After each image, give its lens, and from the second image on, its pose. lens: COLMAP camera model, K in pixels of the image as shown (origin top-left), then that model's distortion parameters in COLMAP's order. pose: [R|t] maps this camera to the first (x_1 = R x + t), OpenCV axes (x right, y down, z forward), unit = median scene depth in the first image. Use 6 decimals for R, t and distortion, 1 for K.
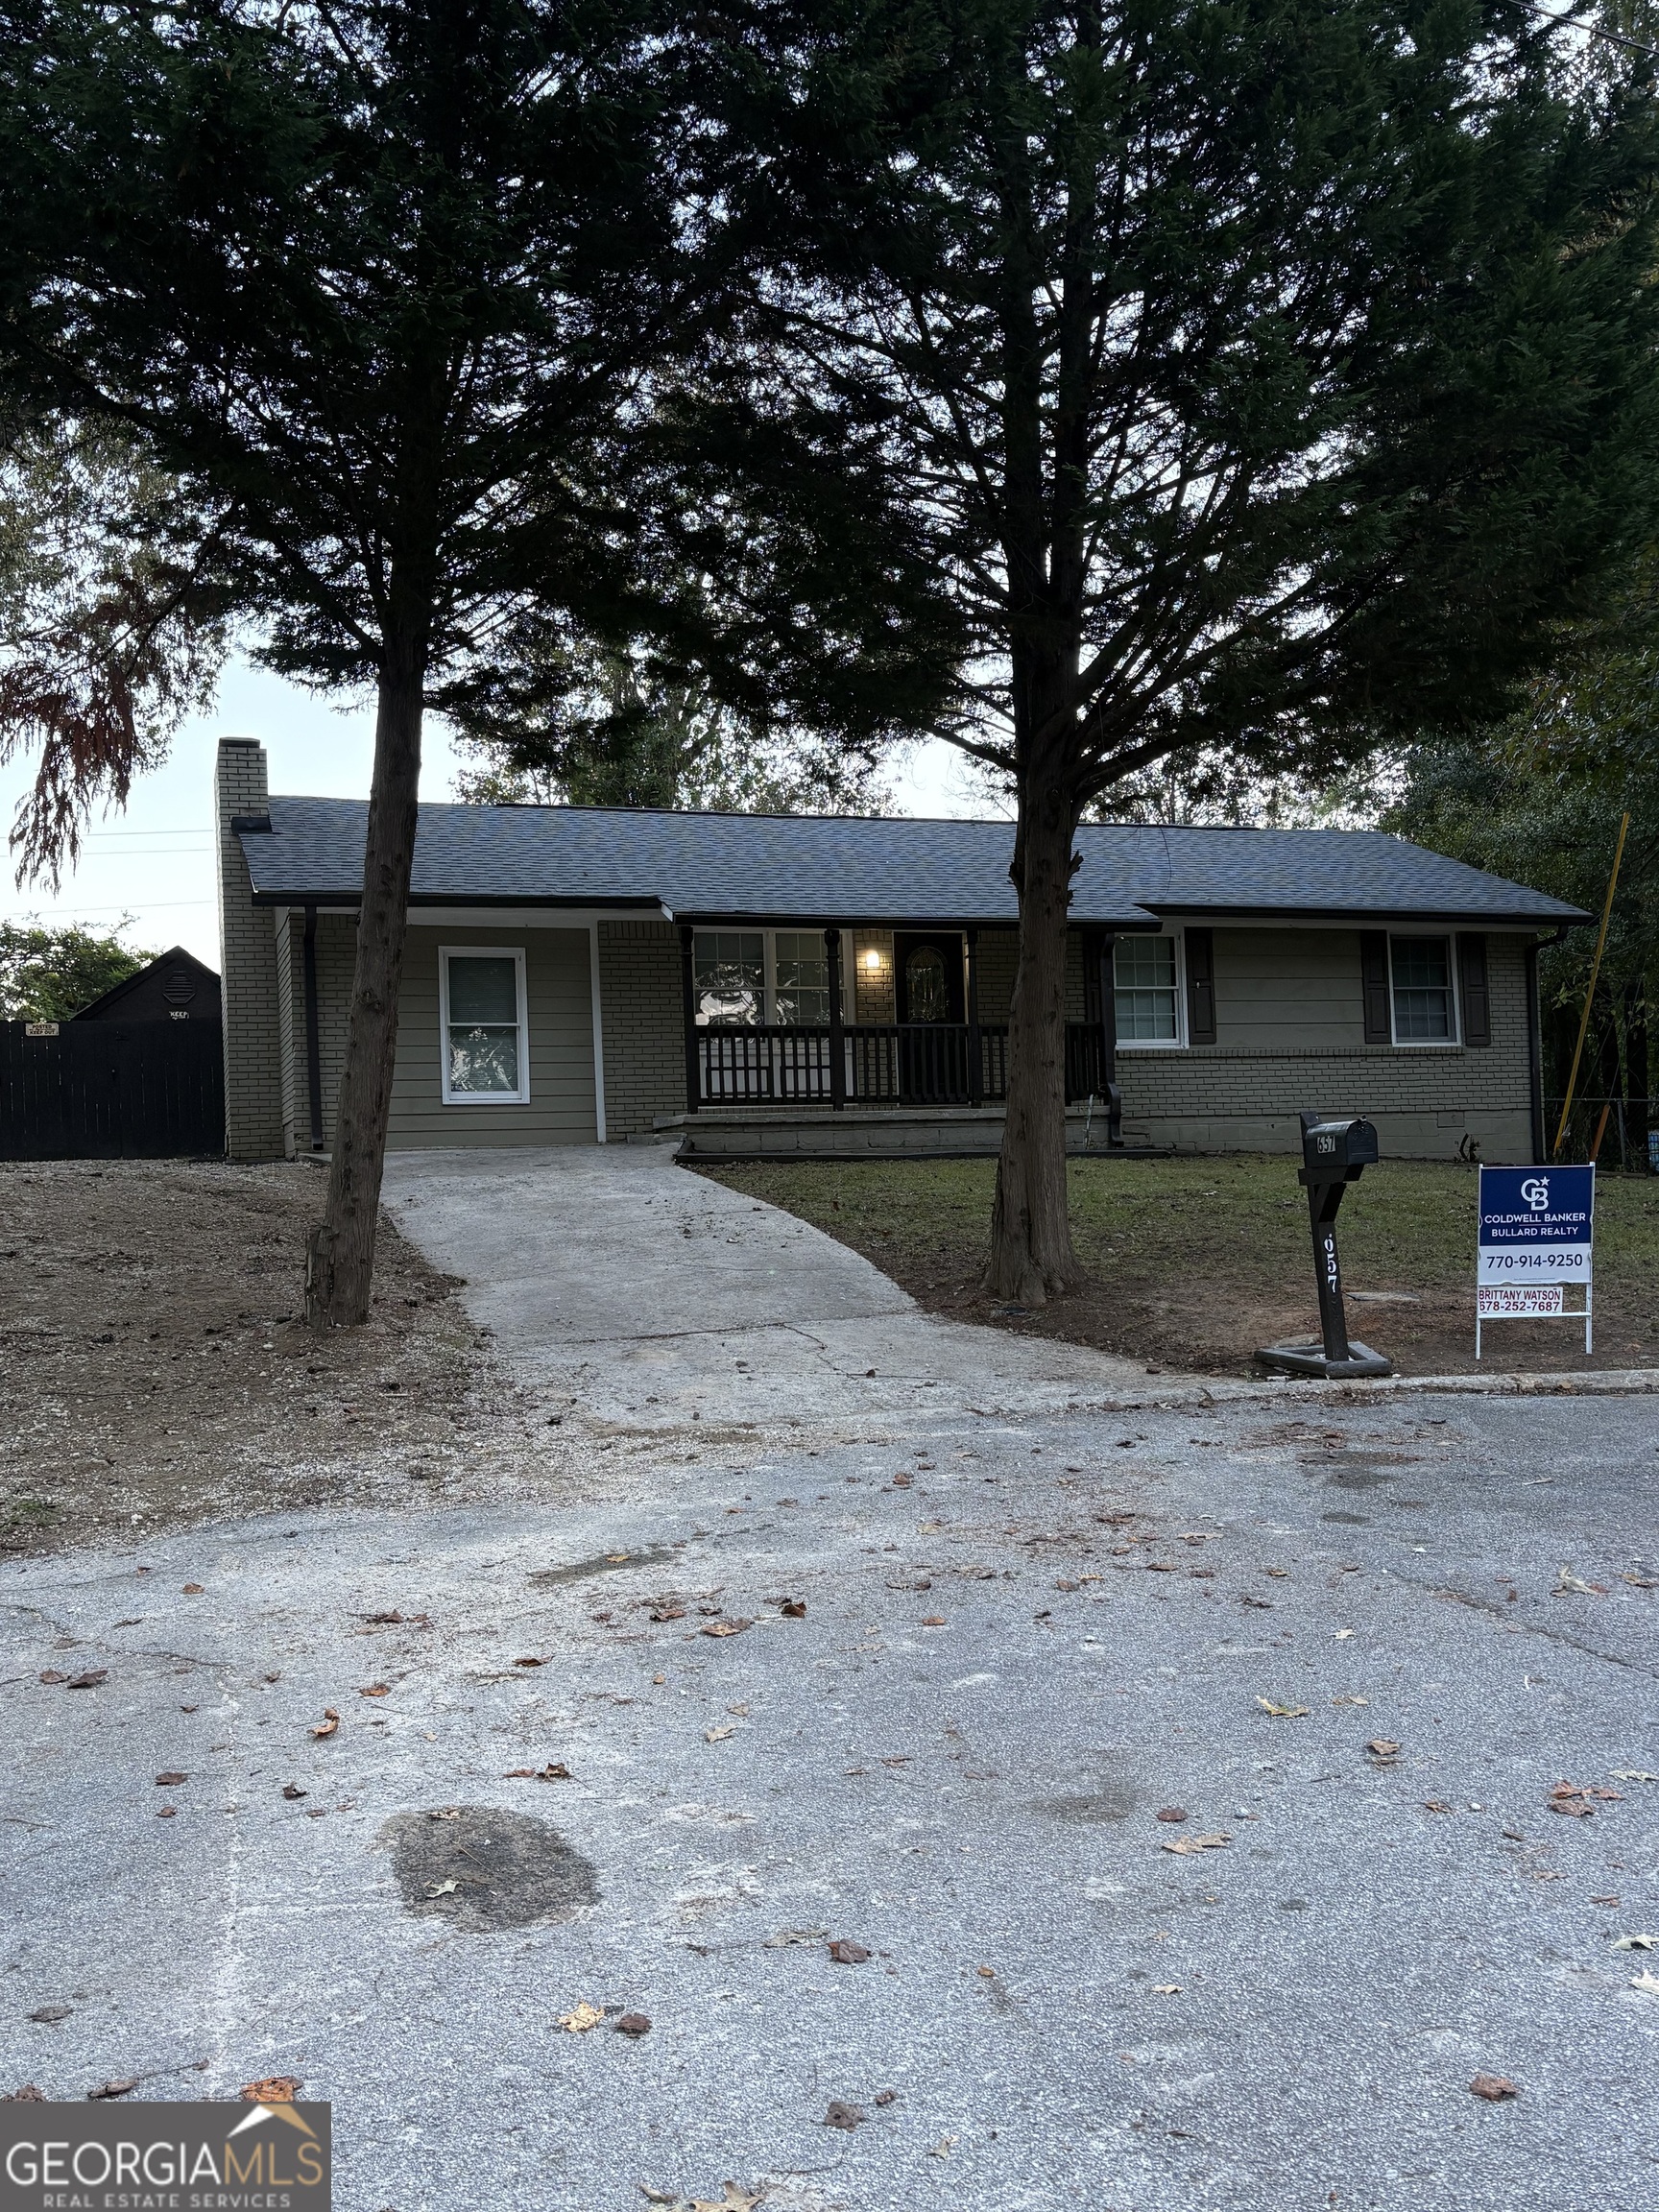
lens RADIAL K [[1925.7, 0, 826.9], [0, 1925.7, 1137.3], [0, 0, 1]] dist [0.112211, -0.004962]
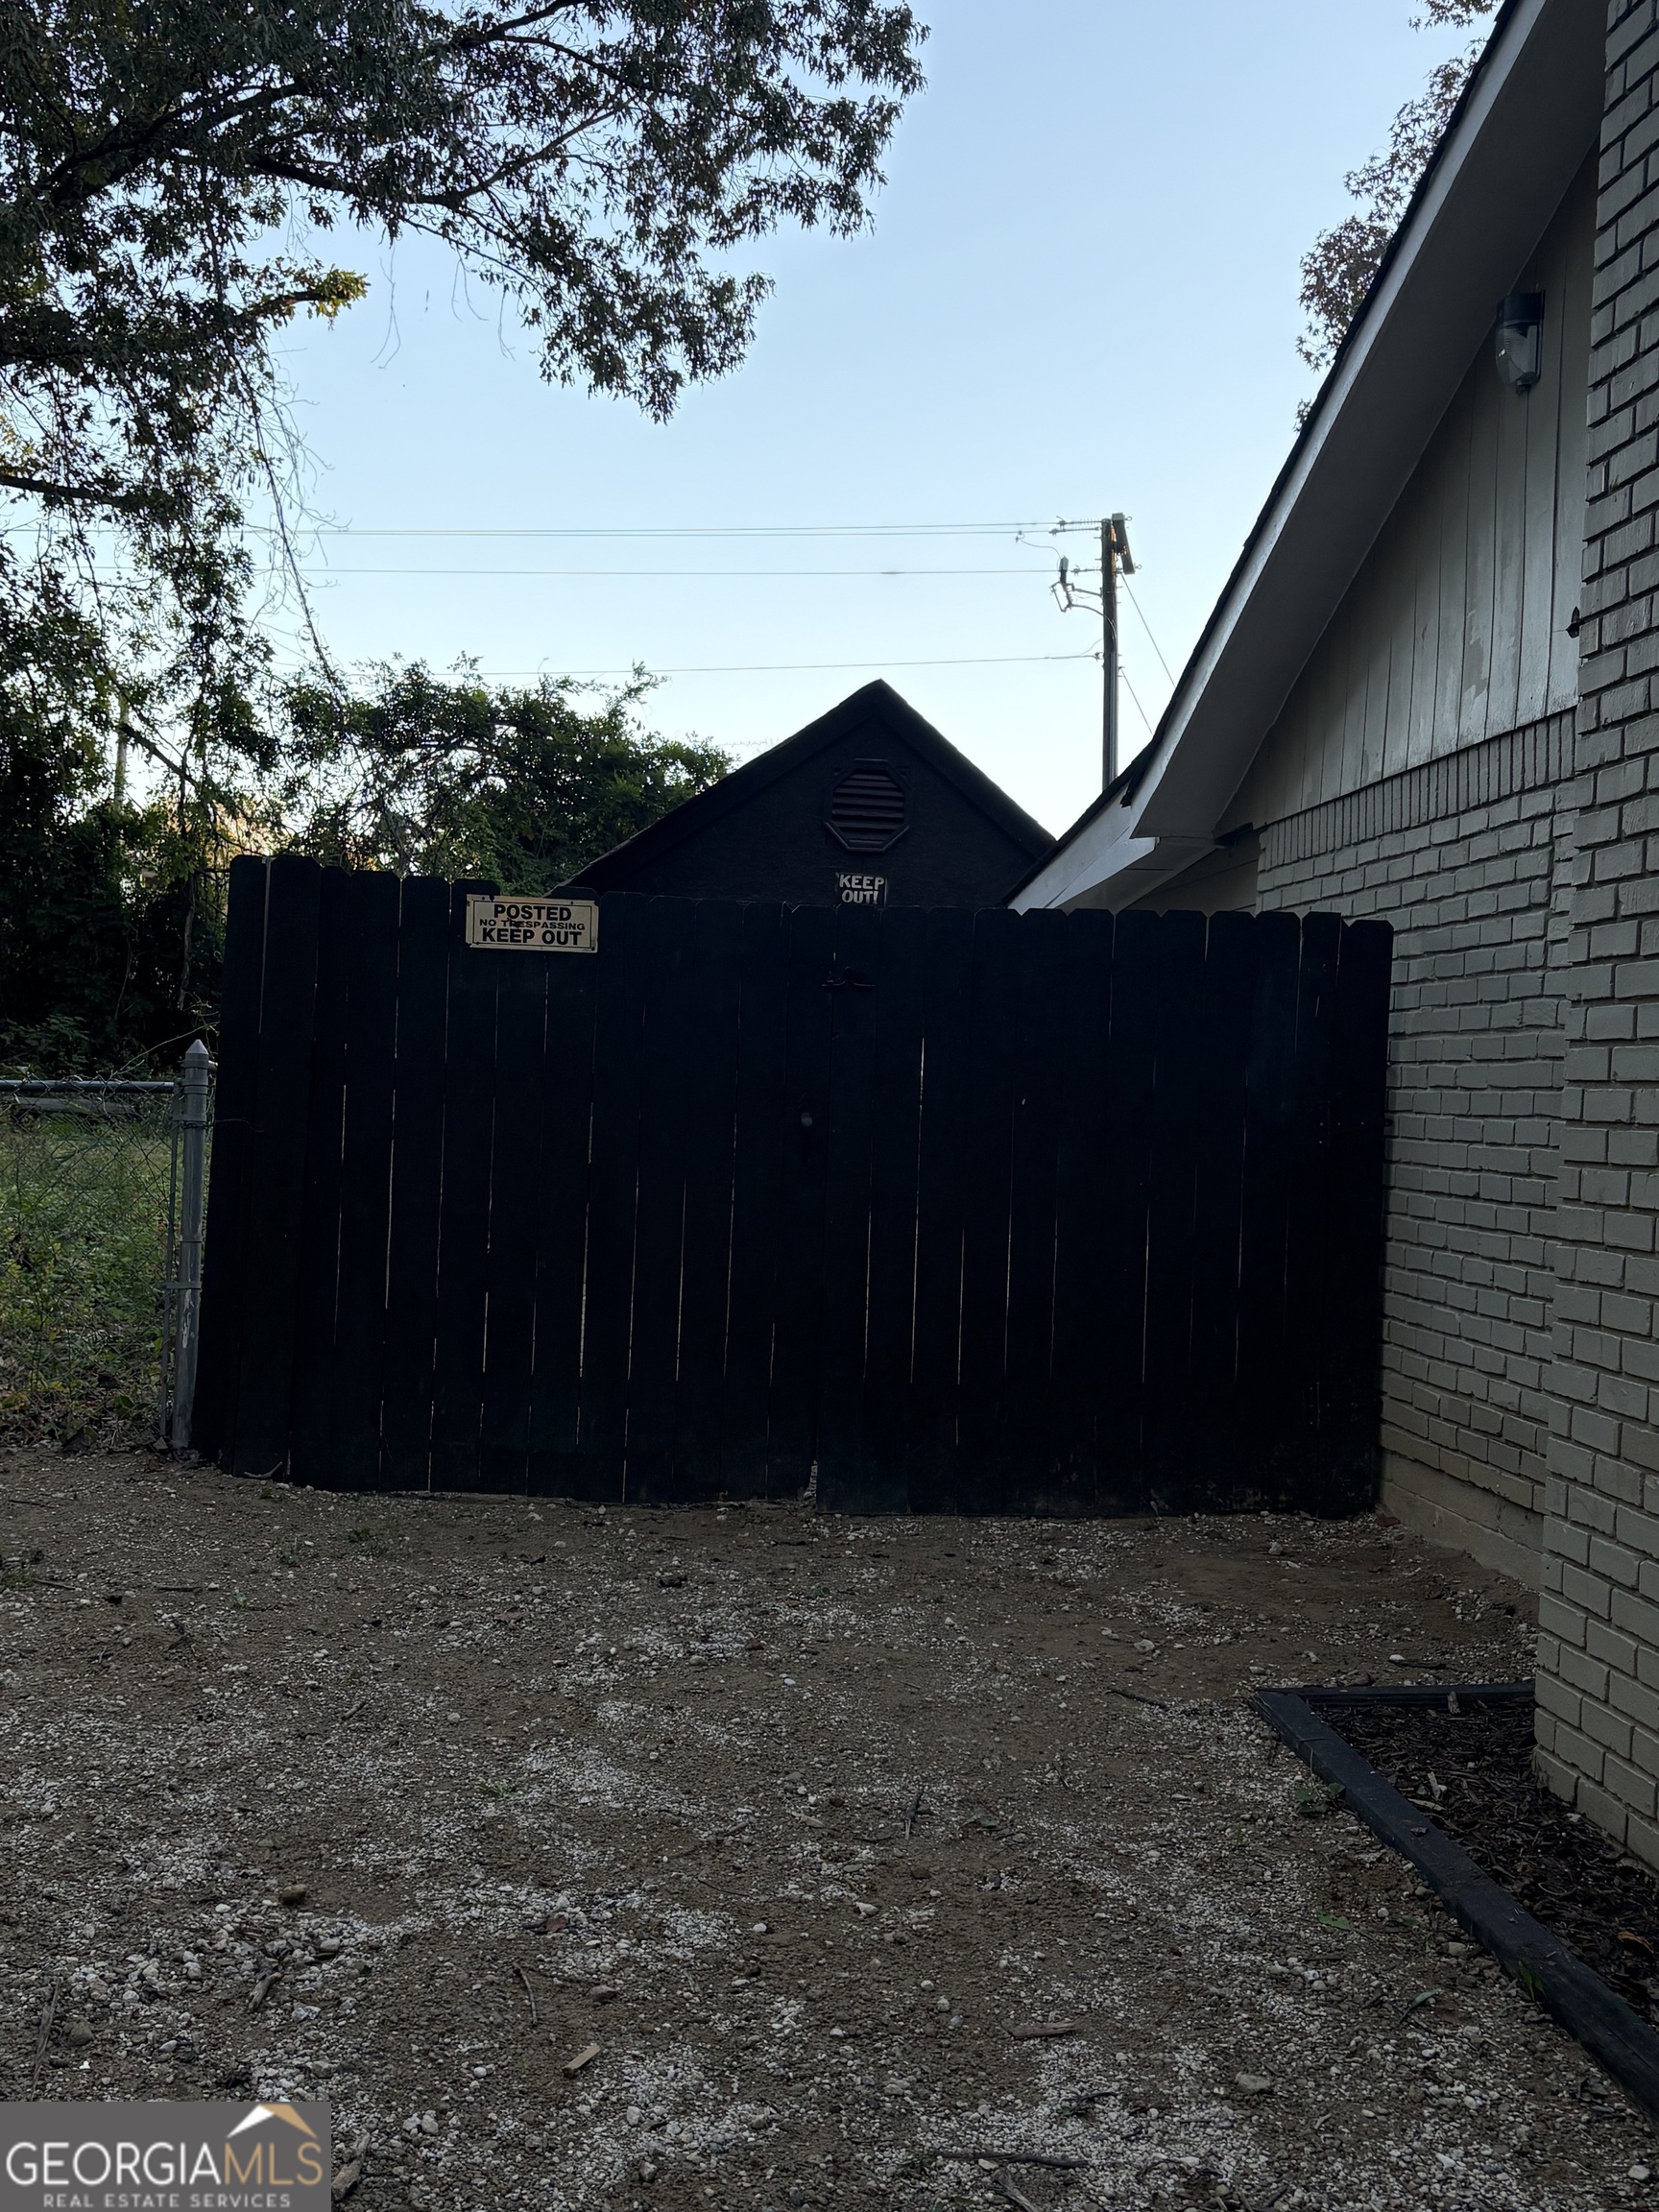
lens RADIAL K [[2336.2, 0, 829.5], [0, 2336.2, 1106.0], [0, 0, 1]] dist [0.049869, -0.009477]
pose [[0.974520, 0.079558, -0.209716, -0.336523], [-0.074085, 0.996678, 0.033838, -0.050624], [0.211712, -0.017439, 0.977177, 0.808473]]
